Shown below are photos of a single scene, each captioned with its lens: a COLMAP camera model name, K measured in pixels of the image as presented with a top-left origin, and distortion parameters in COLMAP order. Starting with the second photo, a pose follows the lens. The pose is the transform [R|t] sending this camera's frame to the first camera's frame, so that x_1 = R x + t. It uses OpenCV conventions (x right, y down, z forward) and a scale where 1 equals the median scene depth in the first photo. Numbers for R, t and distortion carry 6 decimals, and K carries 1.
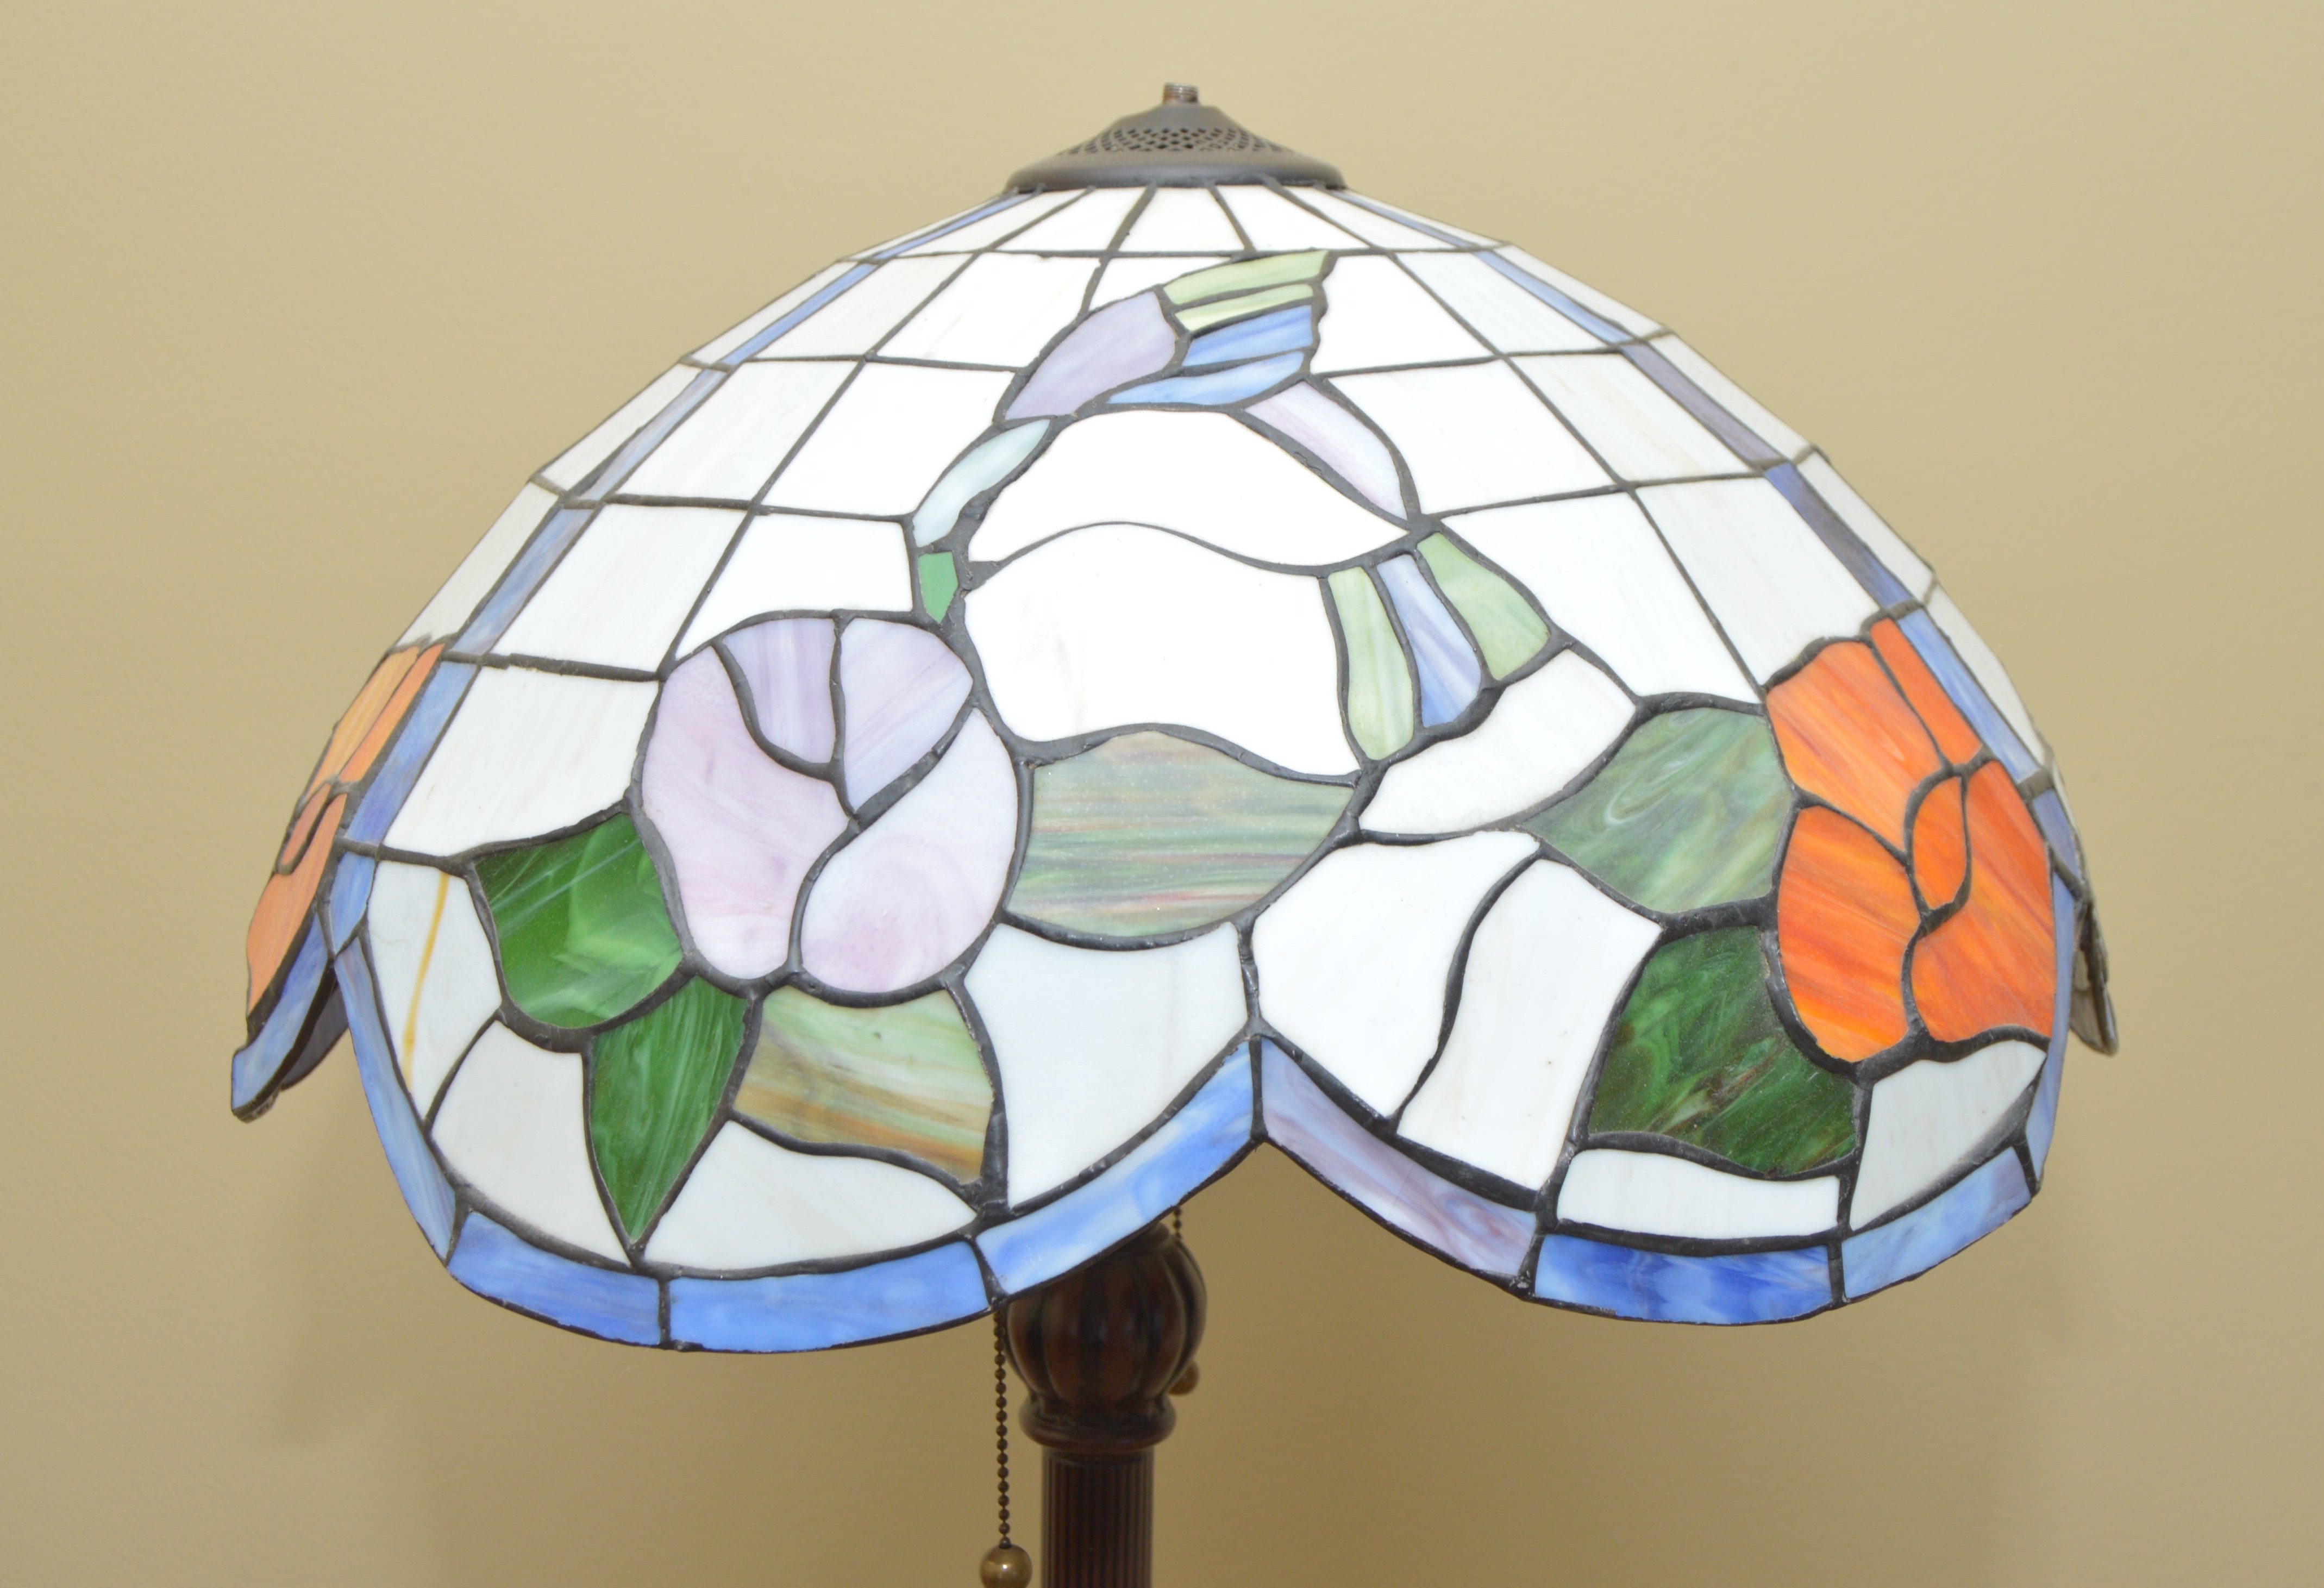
lens RADIAL K [[3177.0, 0, 1168.2], [0, 3177.0, 794.6], [0, 0, 1]] dist [0.012768, 0.000000]
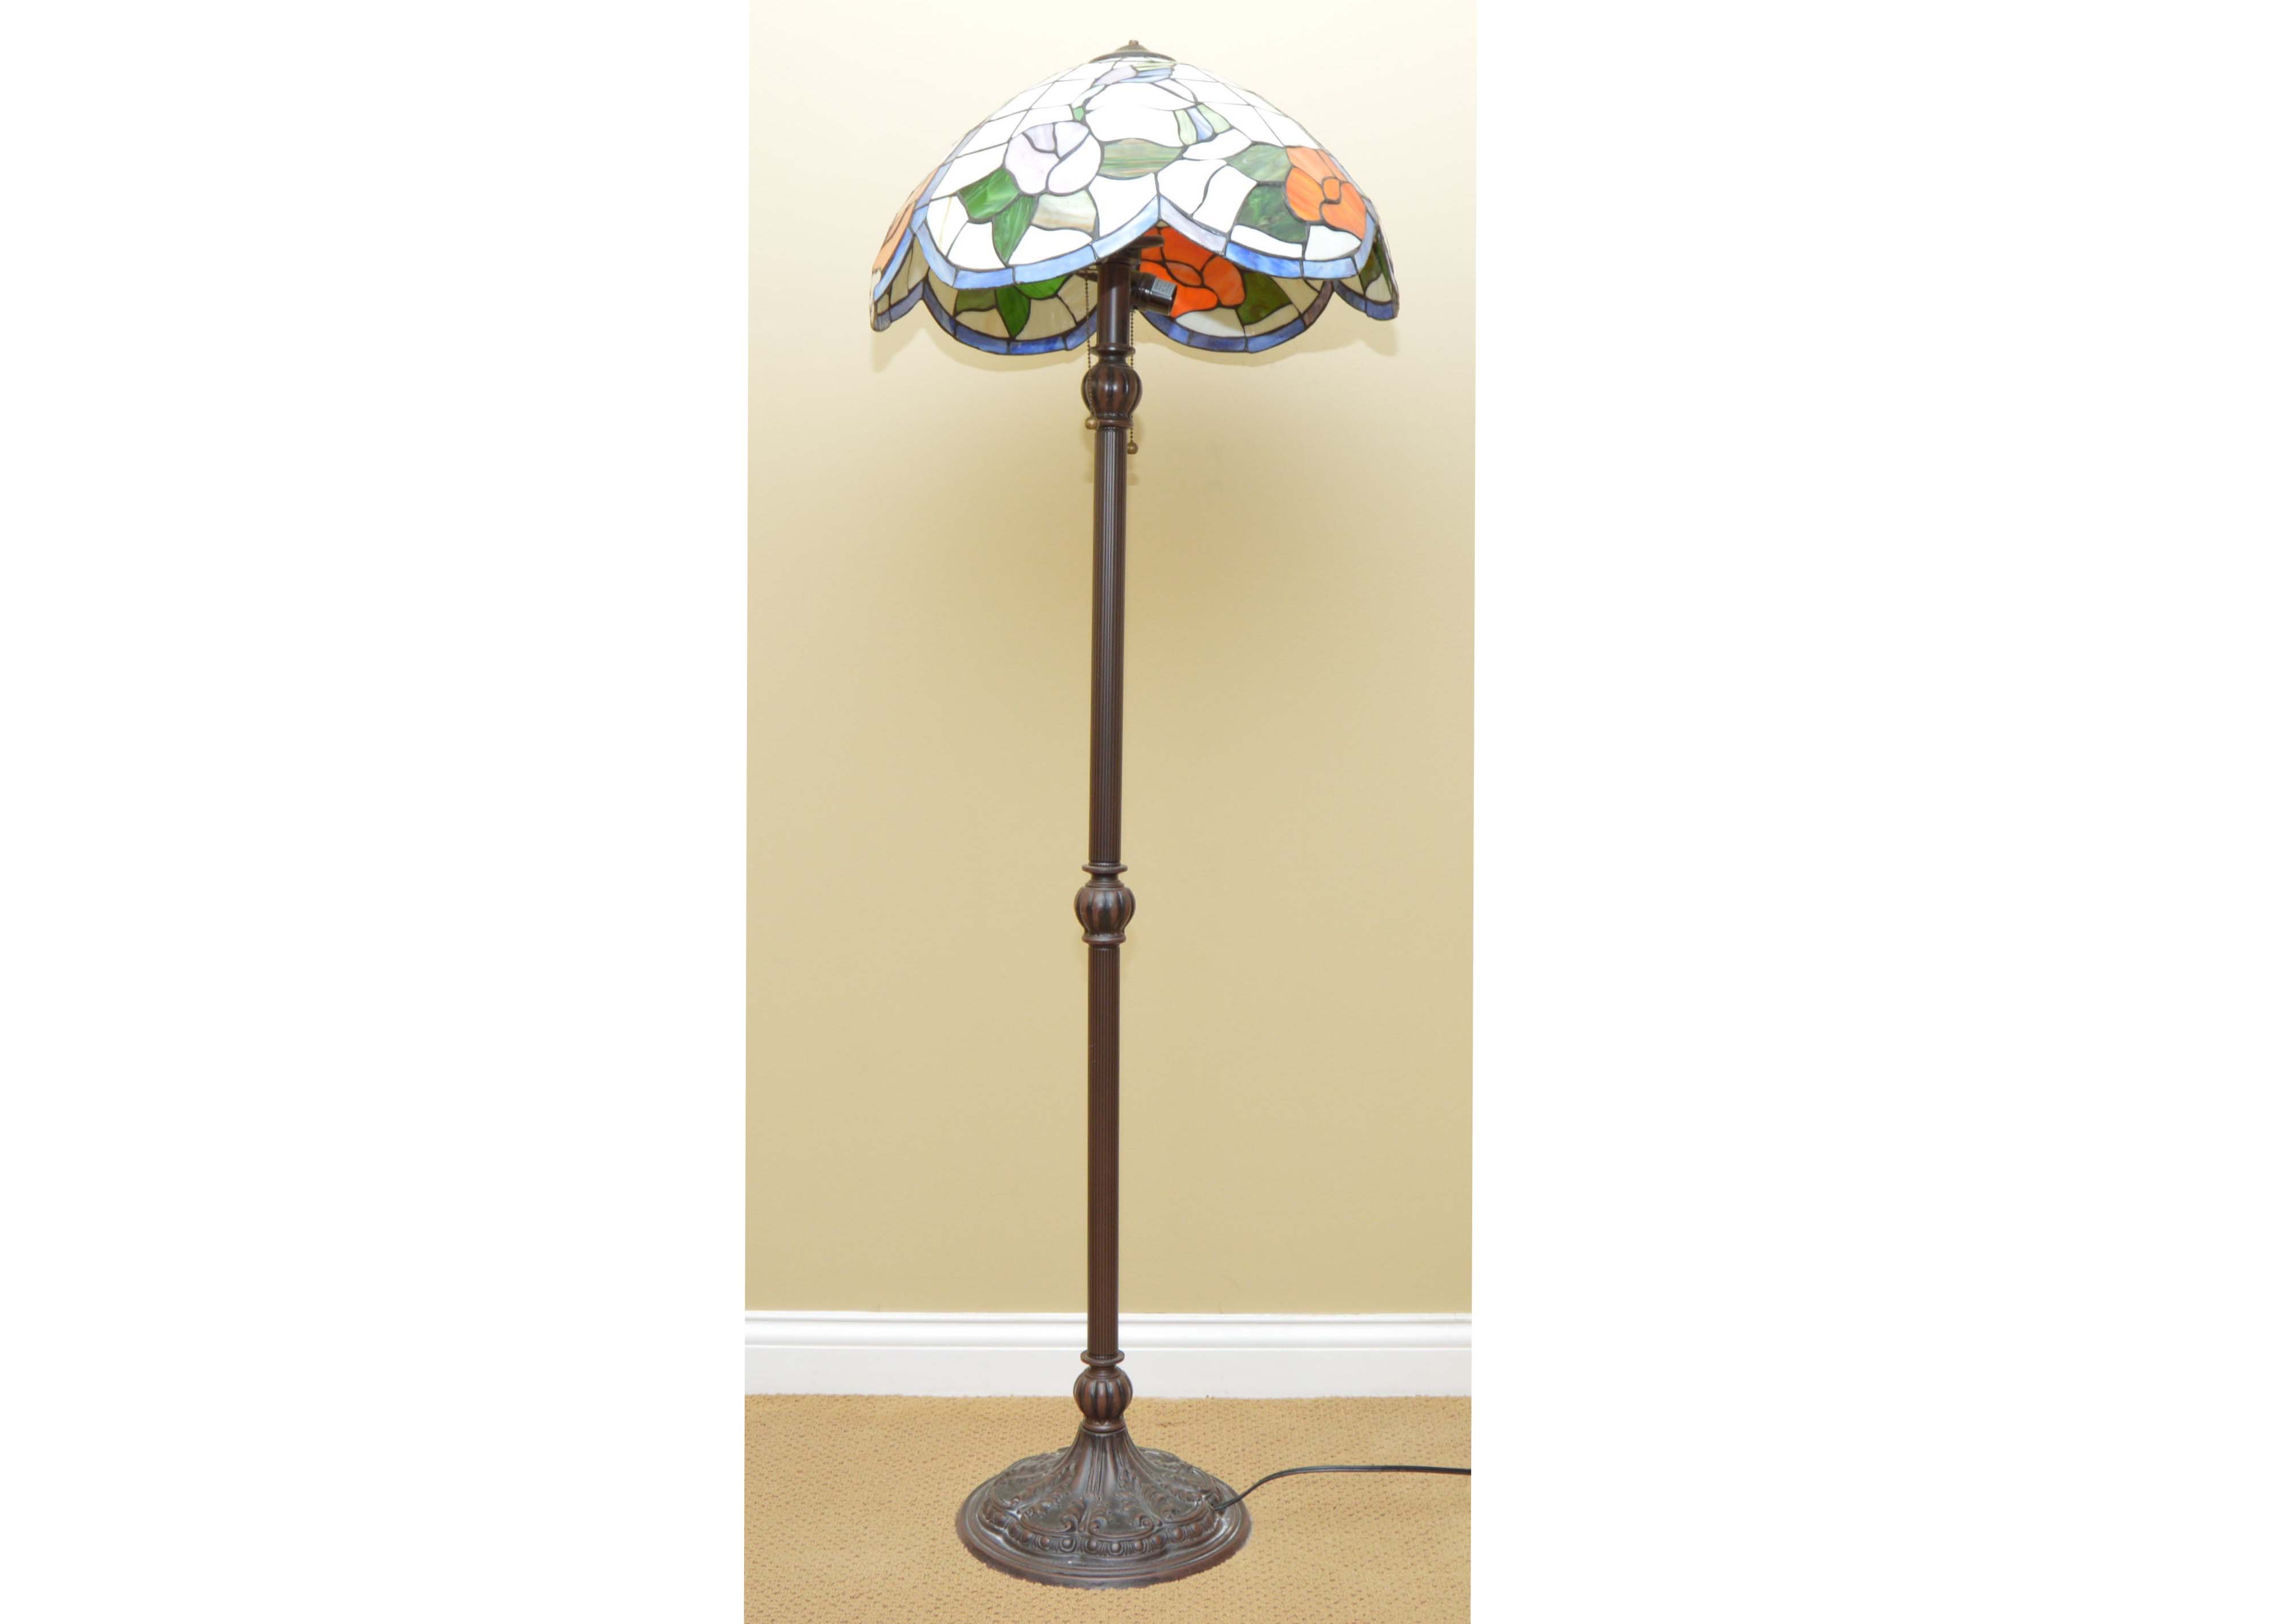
lens RADIAL K [[2554.7, 0, 1132.5], [0, 2554.7, 810.5], [0, 0, 1]] dist [-0.004817, 0.000000]
pose [[0.999739, -0.005084, 0.022271, -0.083203], [0.008900, 0.984572, -0.174752, 1.412910], [-0.021039, 0.174904, 0.984361, -2.105402]]
